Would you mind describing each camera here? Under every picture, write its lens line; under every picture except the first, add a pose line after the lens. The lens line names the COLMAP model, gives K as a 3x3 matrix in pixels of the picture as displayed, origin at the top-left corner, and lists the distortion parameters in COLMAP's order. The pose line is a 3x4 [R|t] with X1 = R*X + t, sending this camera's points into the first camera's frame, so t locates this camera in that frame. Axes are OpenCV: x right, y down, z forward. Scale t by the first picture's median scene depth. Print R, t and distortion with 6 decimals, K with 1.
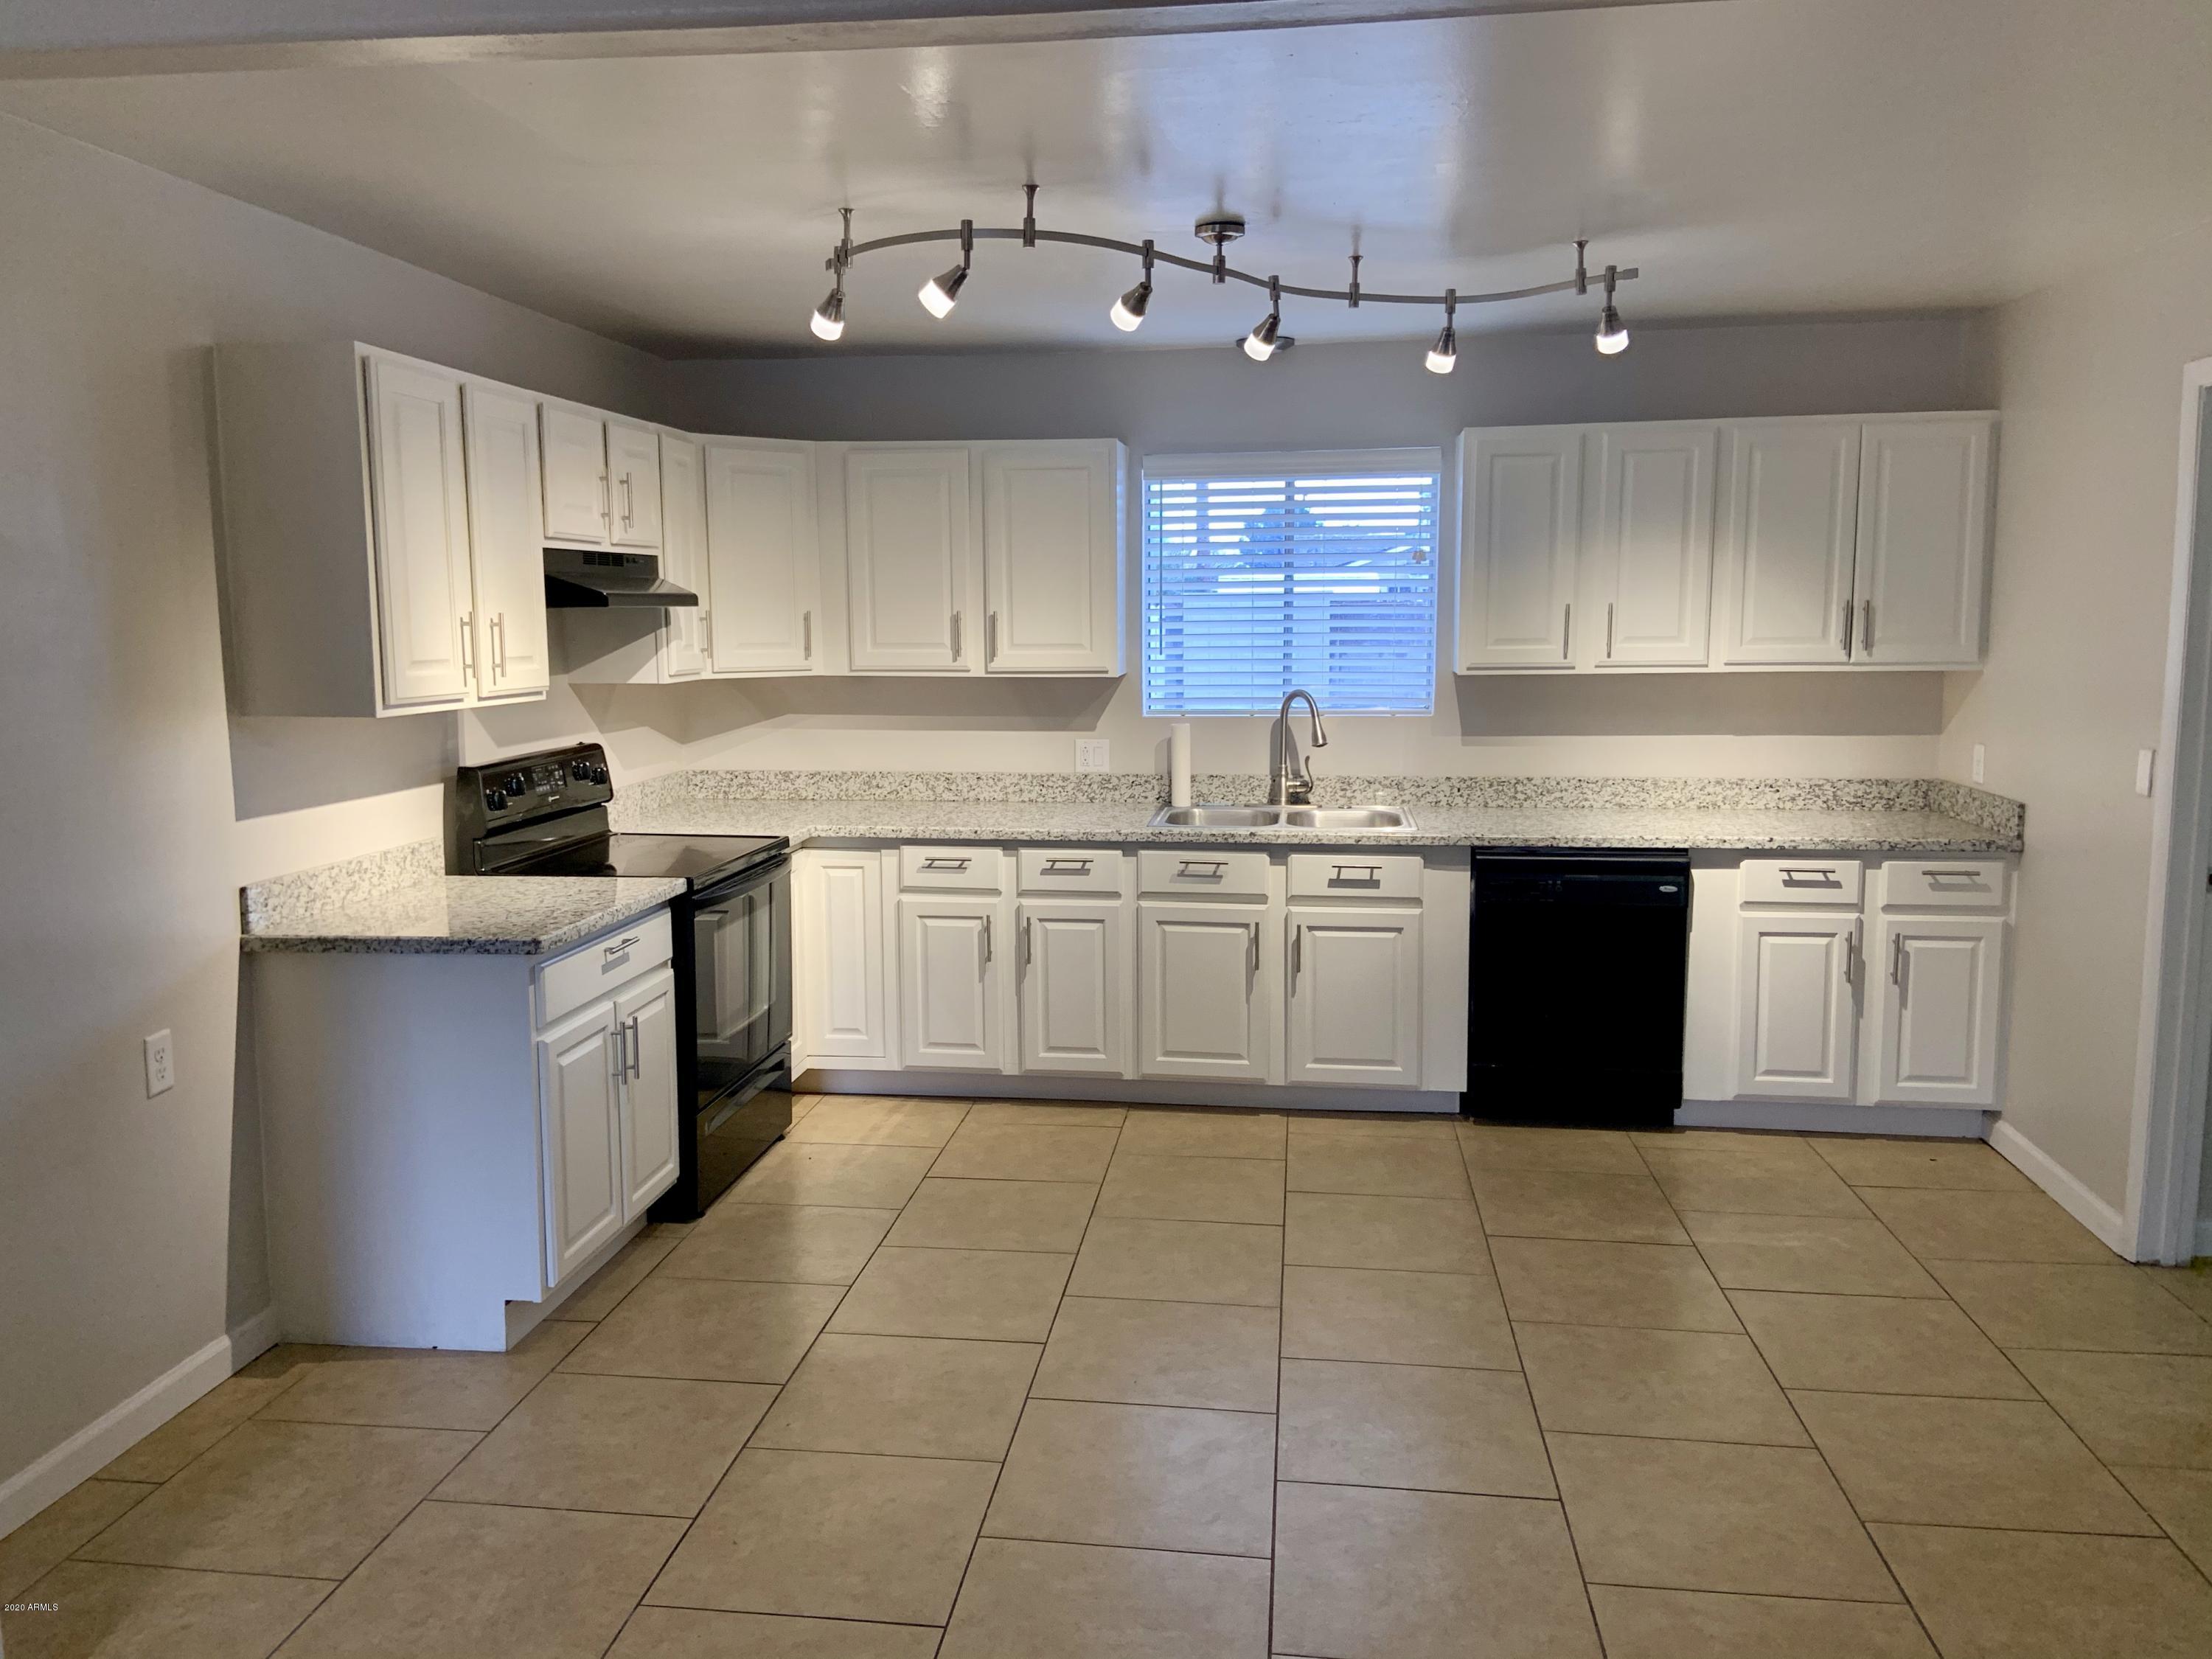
lens RADIAL K [[1669.0, 0, 1097.5], [0, 1669.0, 817.0], [0, 0, 1]] dist [0.031796, -0.018982]
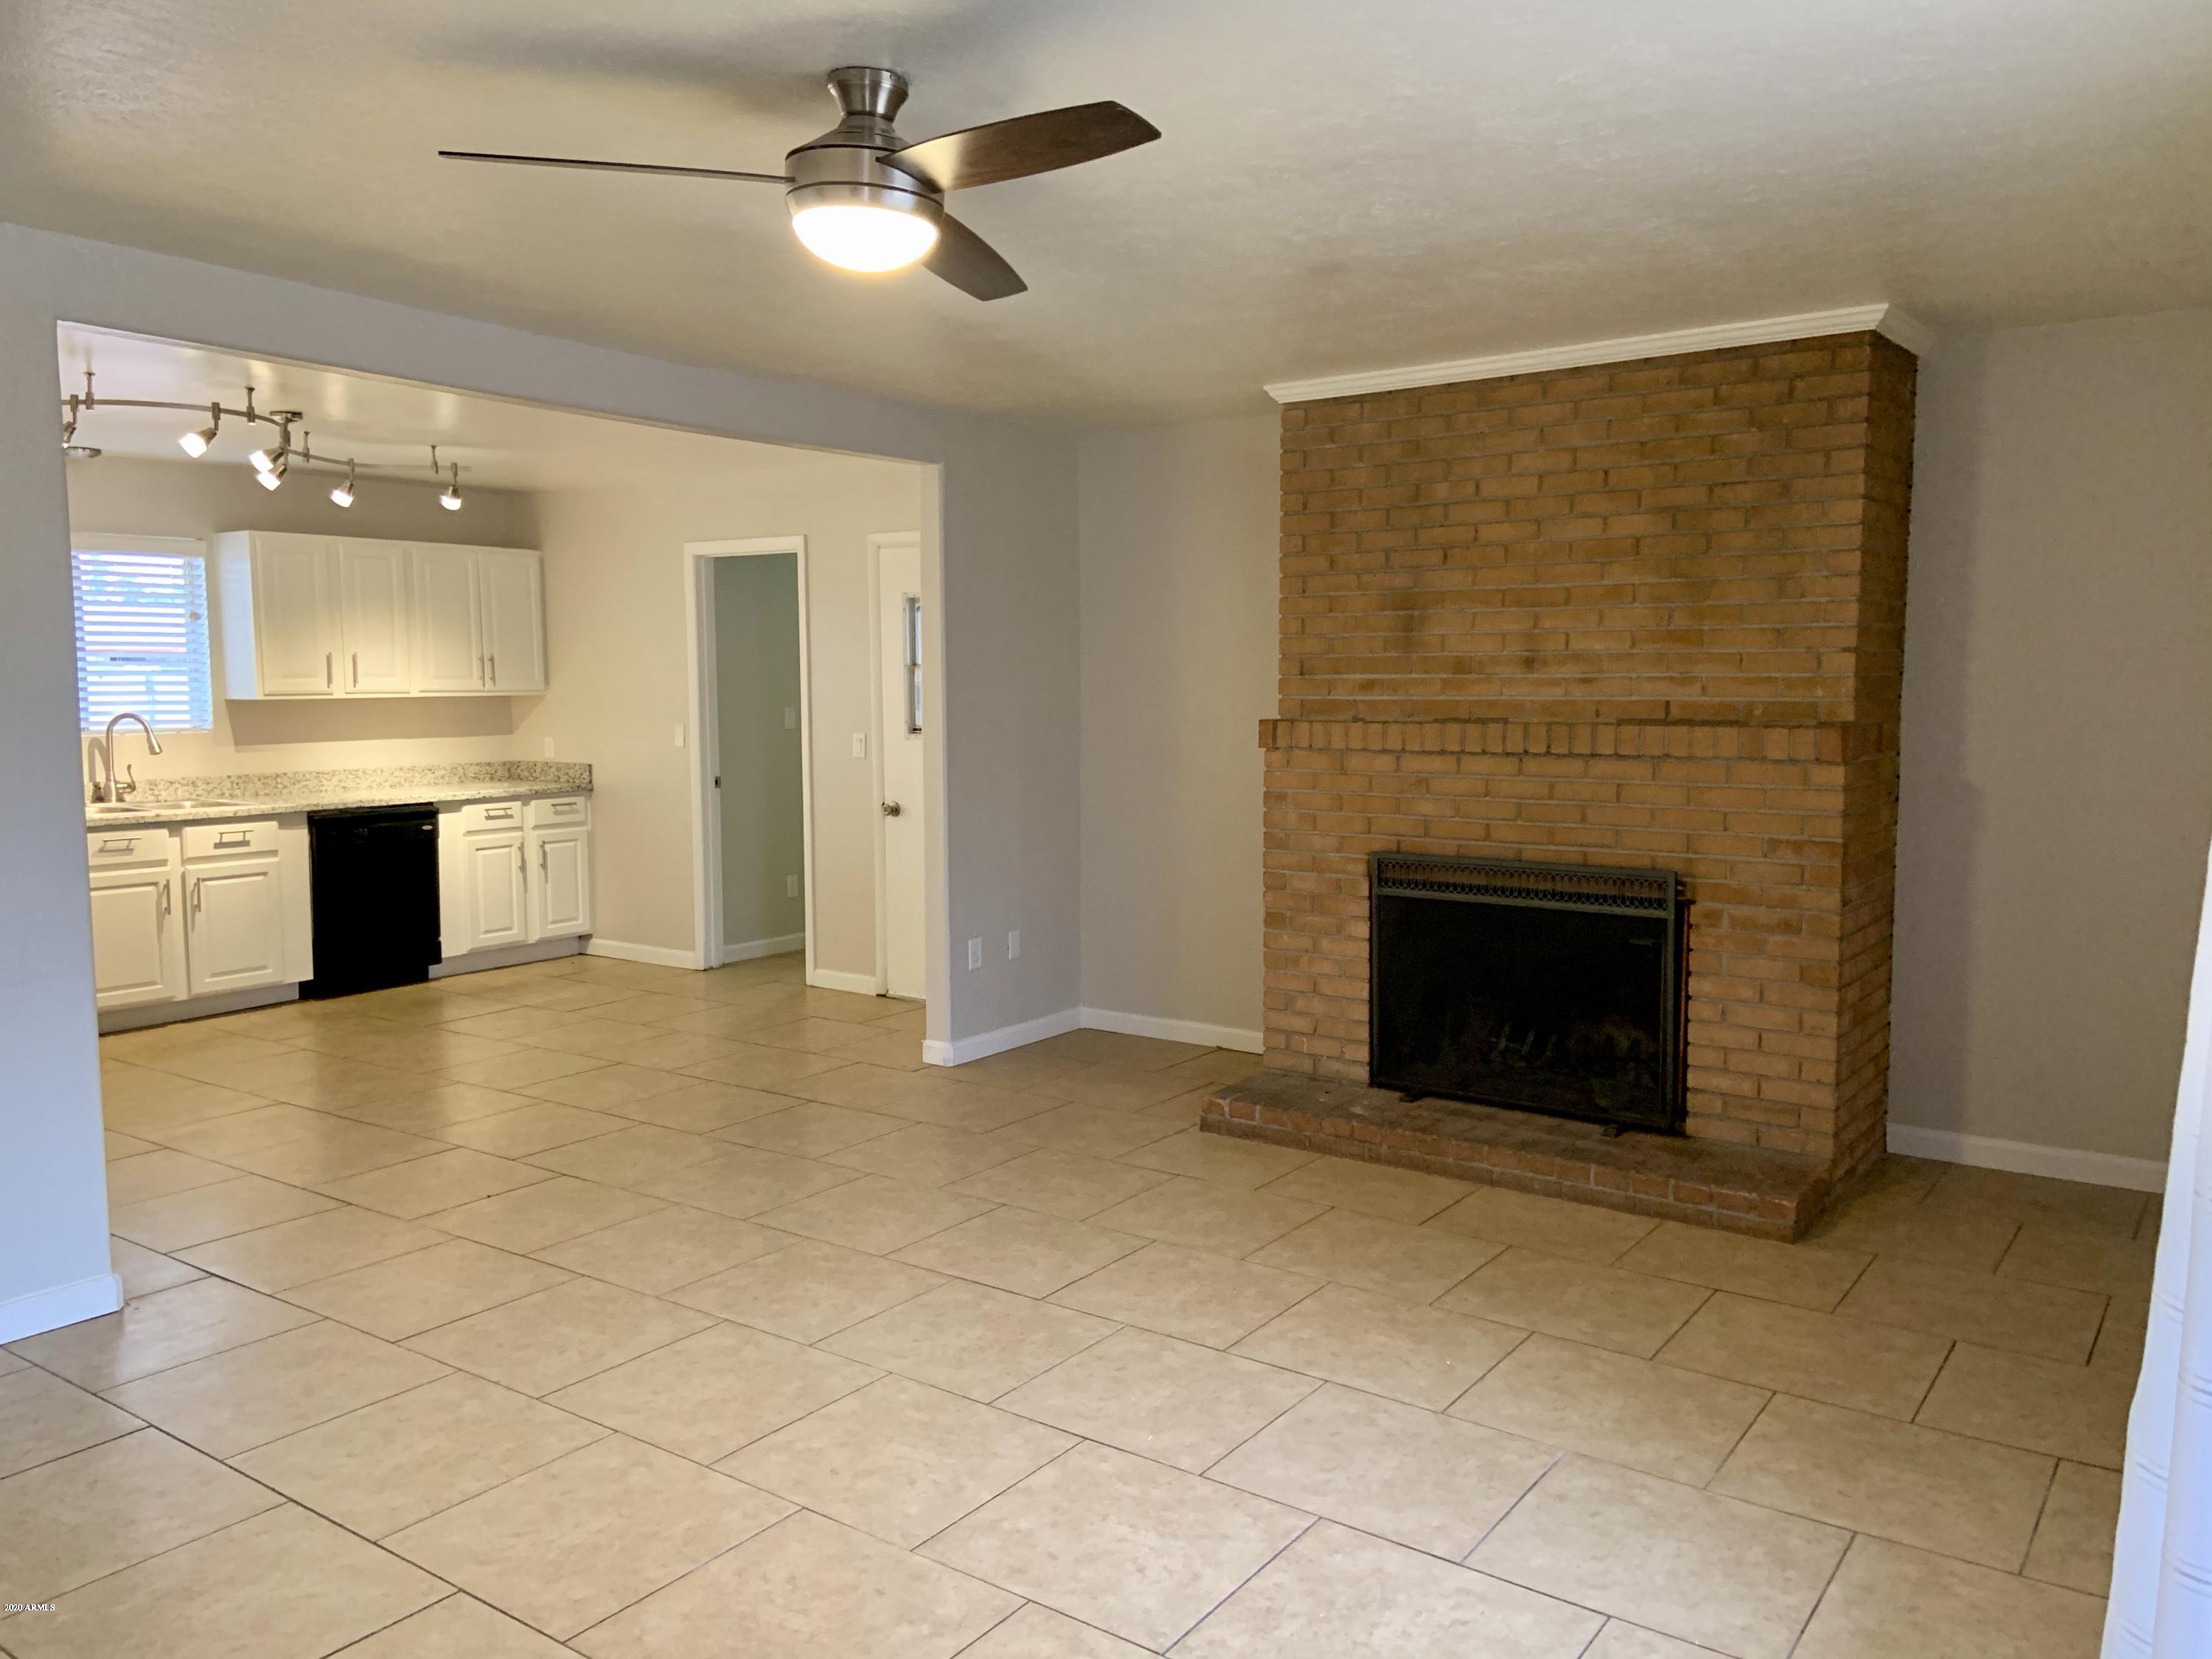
lens RADIAL K [[1669.0, 0, 1100.7], [0, 1669.0, 830.3], [0, 0, 1]] dist [0.031796, -0.018982]
pose [[0.449110, -0.076241, 0.890218, -0.797866], [0.113812, 0.993118, 0.027636, 0.073313], [-0.886198, 0.088906, 0.454696, -0.313954]]
